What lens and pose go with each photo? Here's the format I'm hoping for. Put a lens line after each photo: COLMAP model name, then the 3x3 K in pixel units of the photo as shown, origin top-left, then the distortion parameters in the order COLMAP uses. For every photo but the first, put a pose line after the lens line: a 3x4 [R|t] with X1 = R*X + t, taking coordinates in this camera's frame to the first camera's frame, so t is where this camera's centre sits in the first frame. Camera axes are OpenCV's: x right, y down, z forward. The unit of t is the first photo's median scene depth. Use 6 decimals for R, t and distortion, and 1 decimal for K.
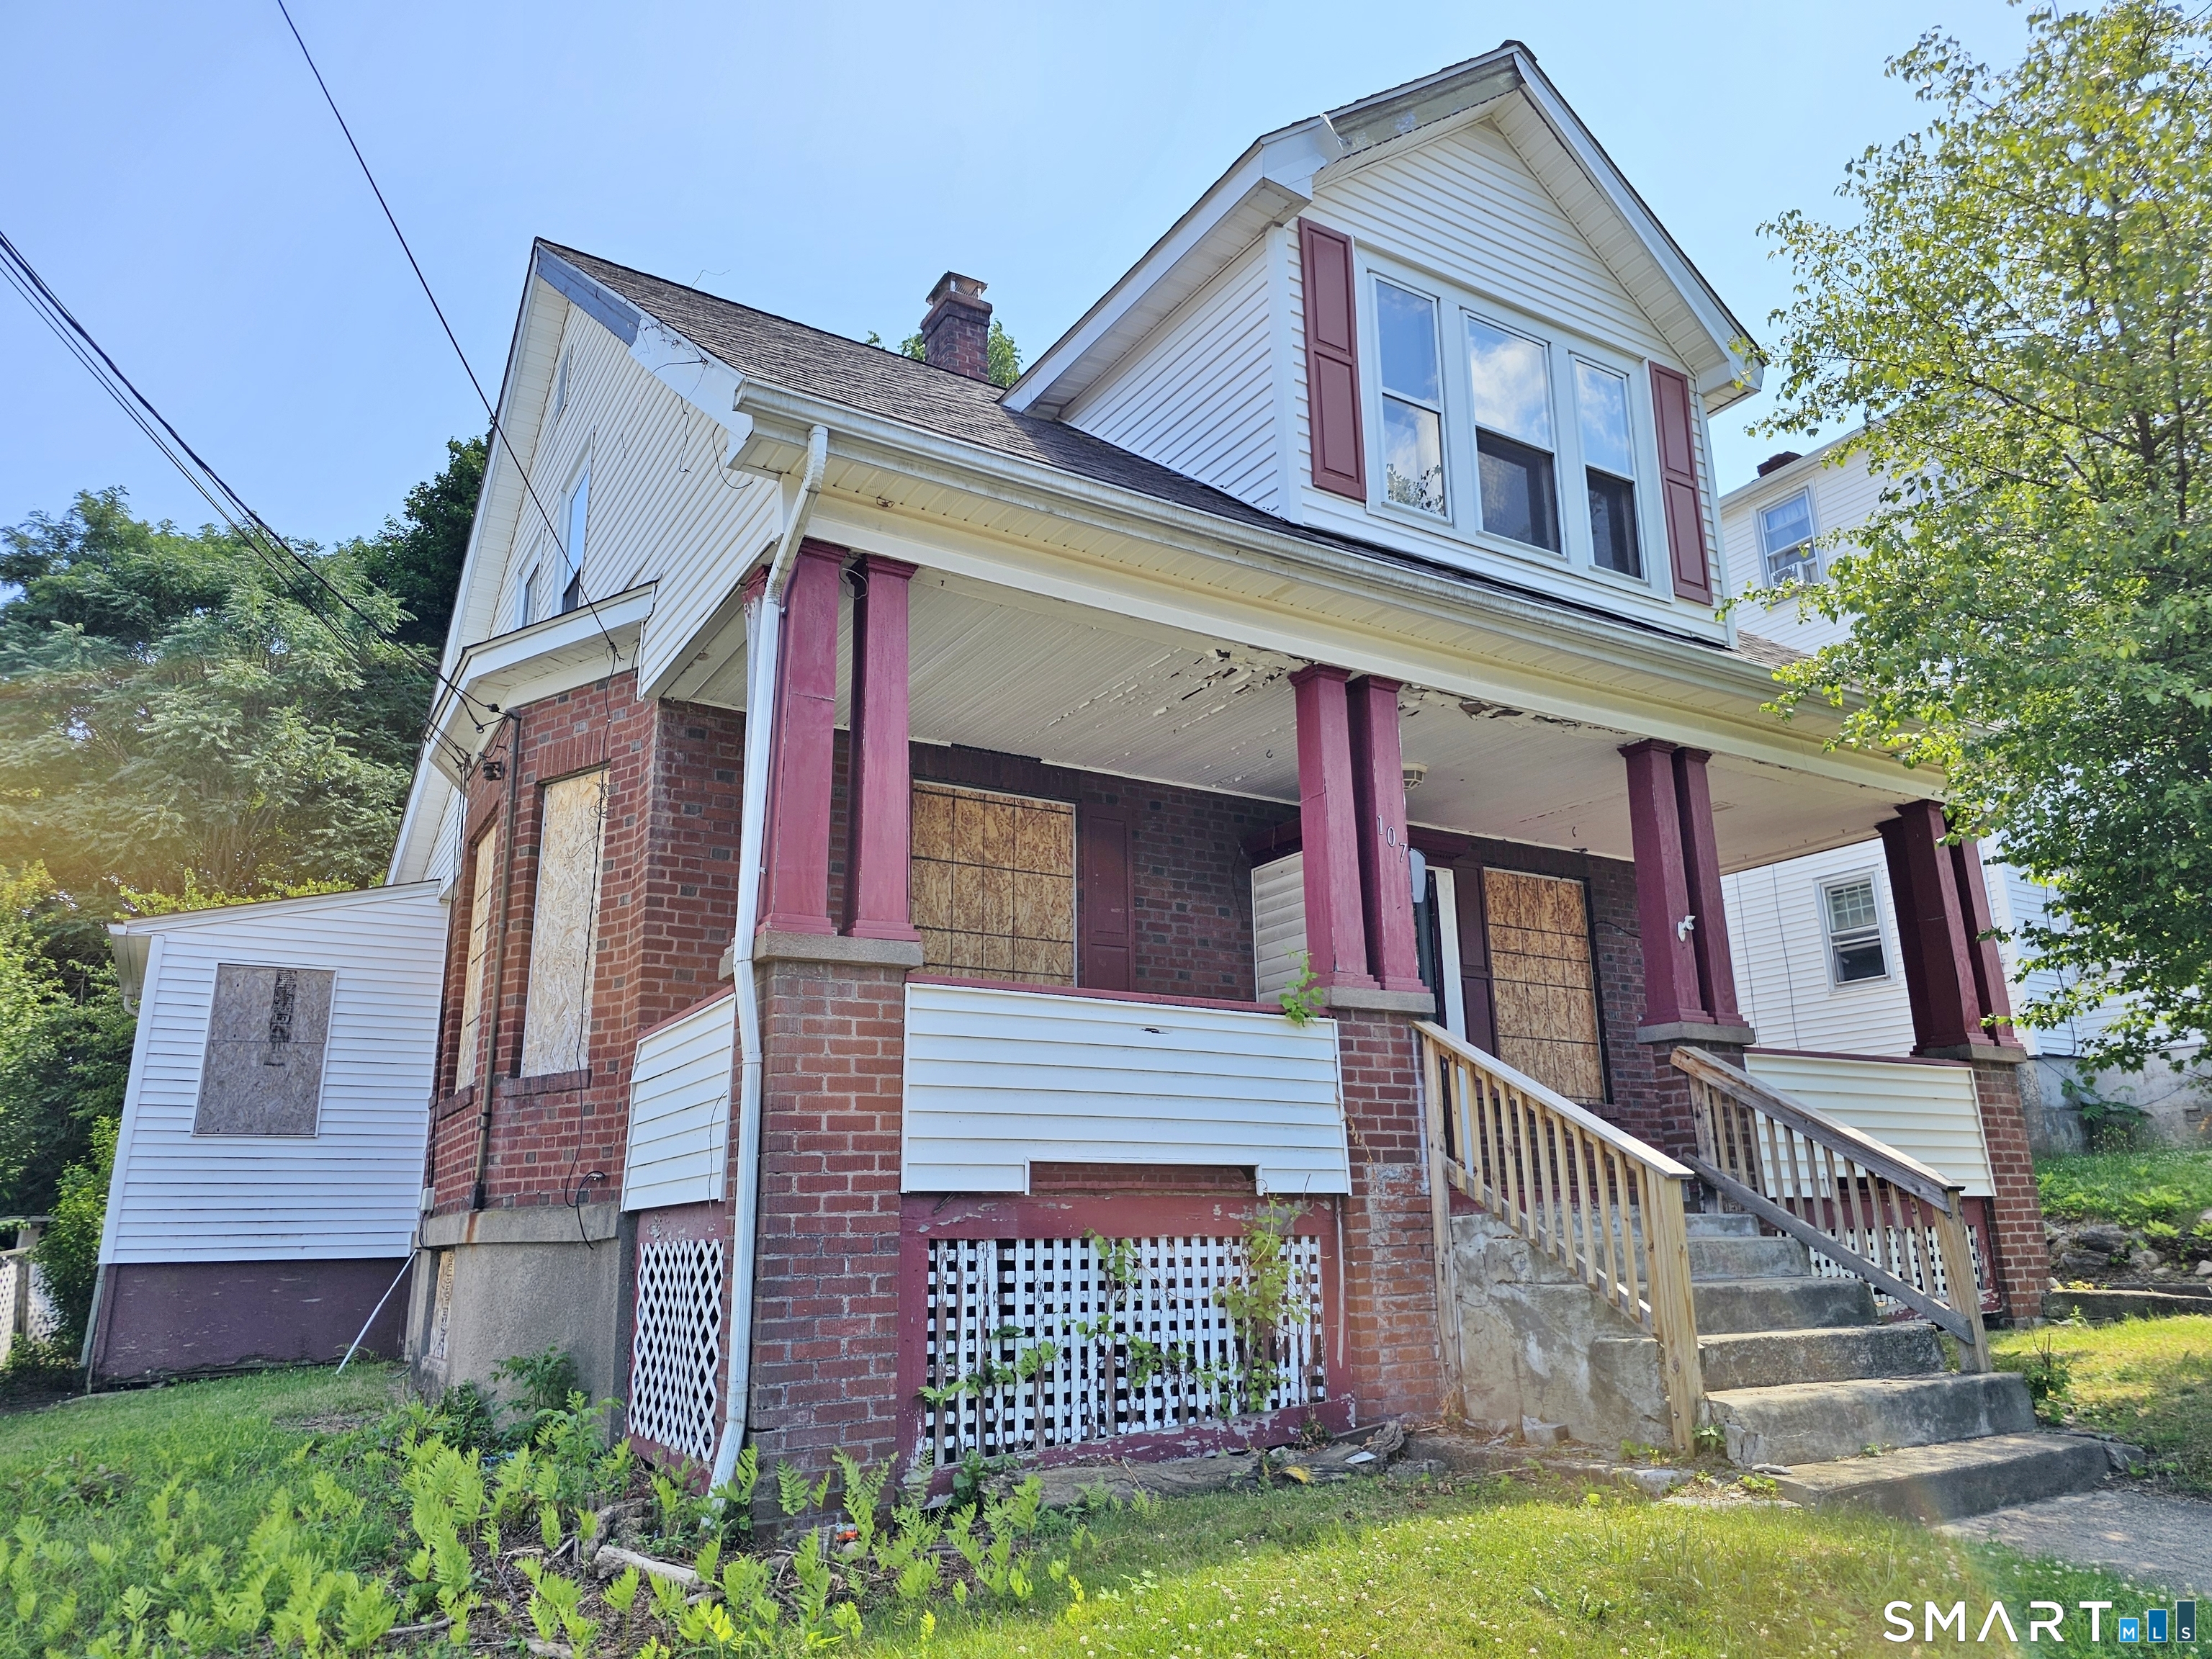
lens RADIAL K [[1495.0, 0, 1100.2], [0, 1495.0, 825.5], [0, 0, 1]] dist [0.029092, -0.020149]
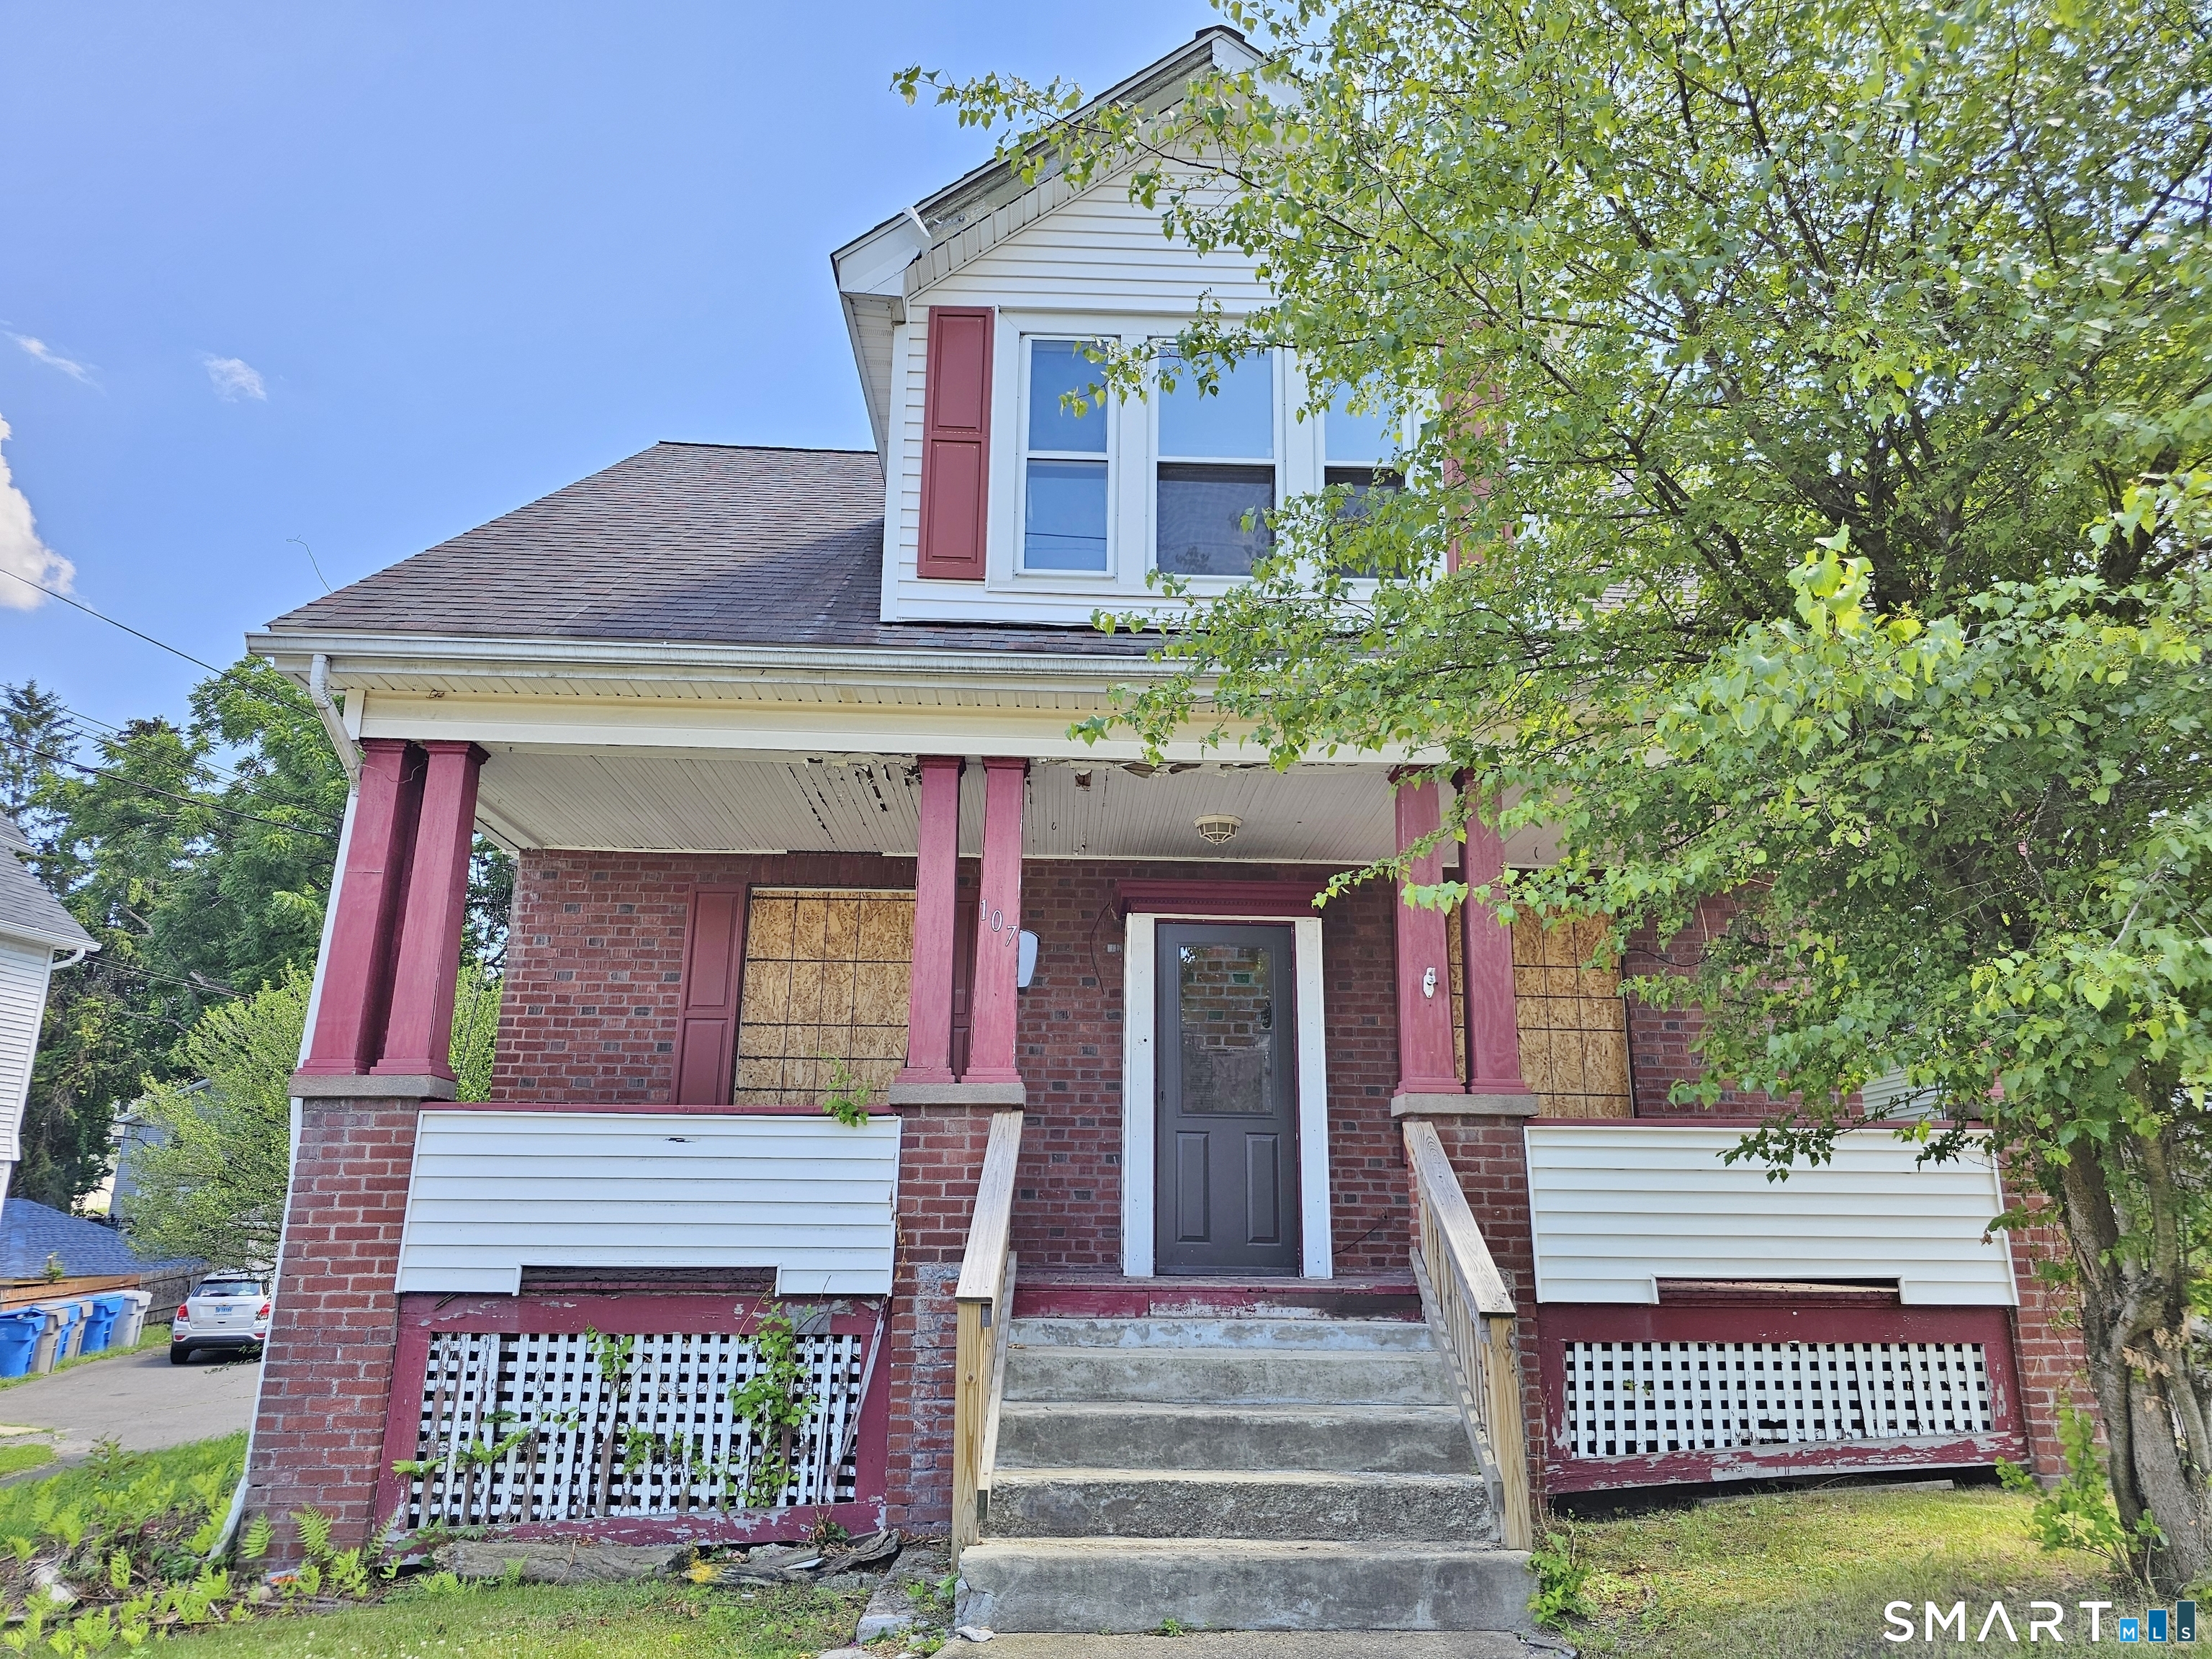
lens RADIAL K [[1495.0, 0, 1107.0], [0, 1495.0, 826.7], [0, 0, 1]] dist [0.029092, -0.020149]
pose [[0.872026, -0.109018, -0.477165, 0.882026], [0.108820, 0.993663, -0.028152, -0.022950], [0.477210, -0.027376, 0.878363, 0.216094]]
